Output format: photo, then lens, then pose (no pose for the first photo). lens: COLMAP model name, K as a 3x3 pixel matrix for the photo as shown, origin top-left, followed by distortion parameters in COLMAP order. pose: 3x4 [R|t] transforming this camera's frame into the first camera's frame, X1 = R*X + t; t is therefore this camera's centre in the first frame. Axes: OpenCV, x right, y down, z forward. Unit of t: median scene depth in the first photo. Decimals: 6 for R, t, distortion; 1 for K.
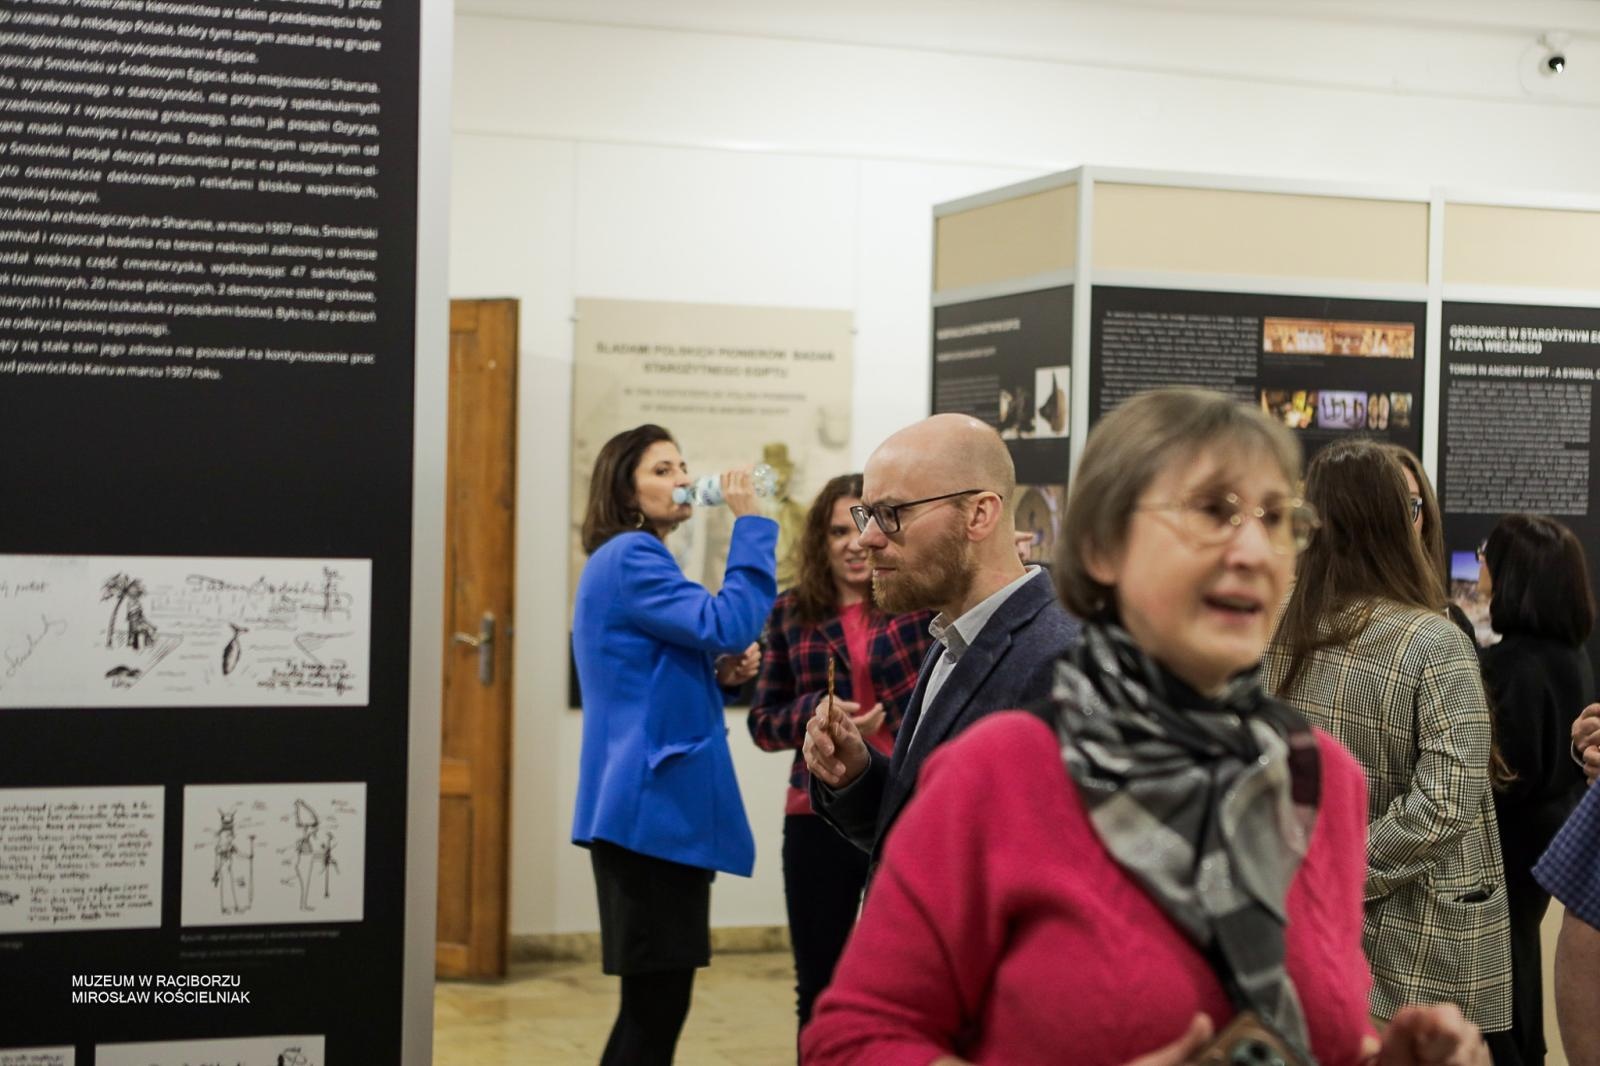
lens RADIAL K [[2656.9, 0, 800.0], [0, 2656.9, 533.0], [0, 0, 1]] dist [0.016982, 0.013192]
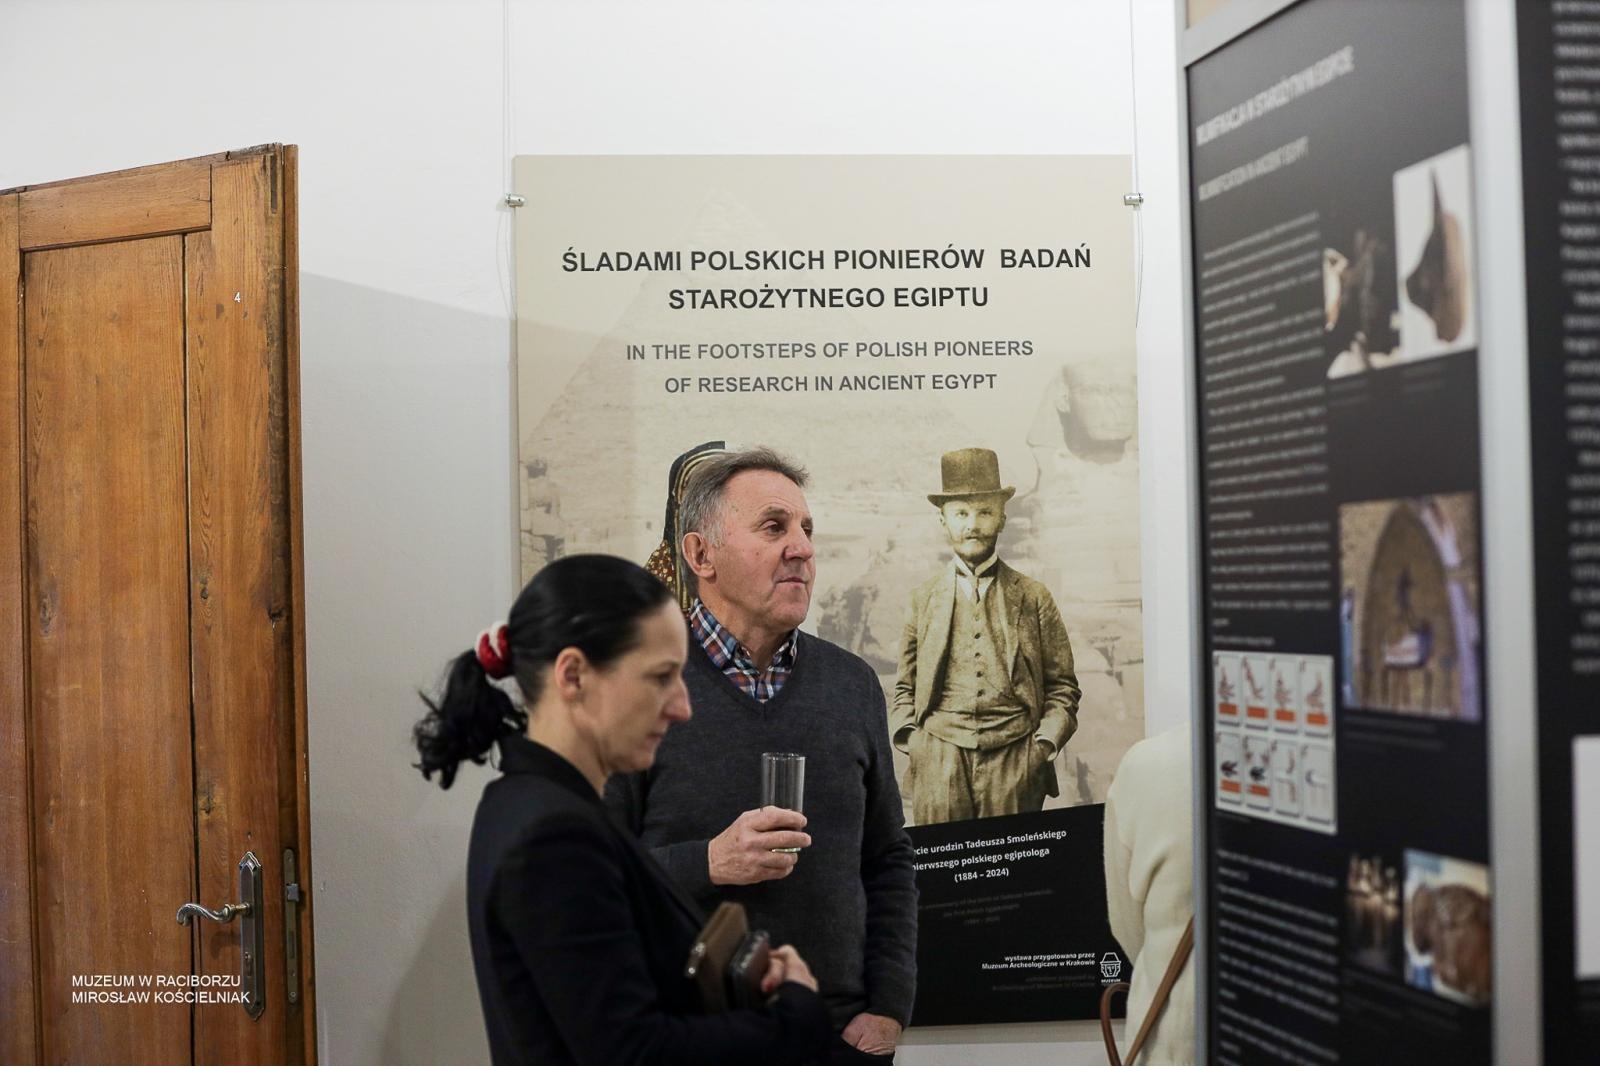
lens RADIAL K [[3405.6, 0, 800.0], [0, 3405.6, 533.0], [0, 0, 1]] dist [-0.283153, -0.478481]
pose [[0.982834, -0.042586, -0.179509, 0.081201], [0.037482, 0.998793, -0.031730, -0.001992], [0.180643, 0.024457, 0.983245, 0.496473]]
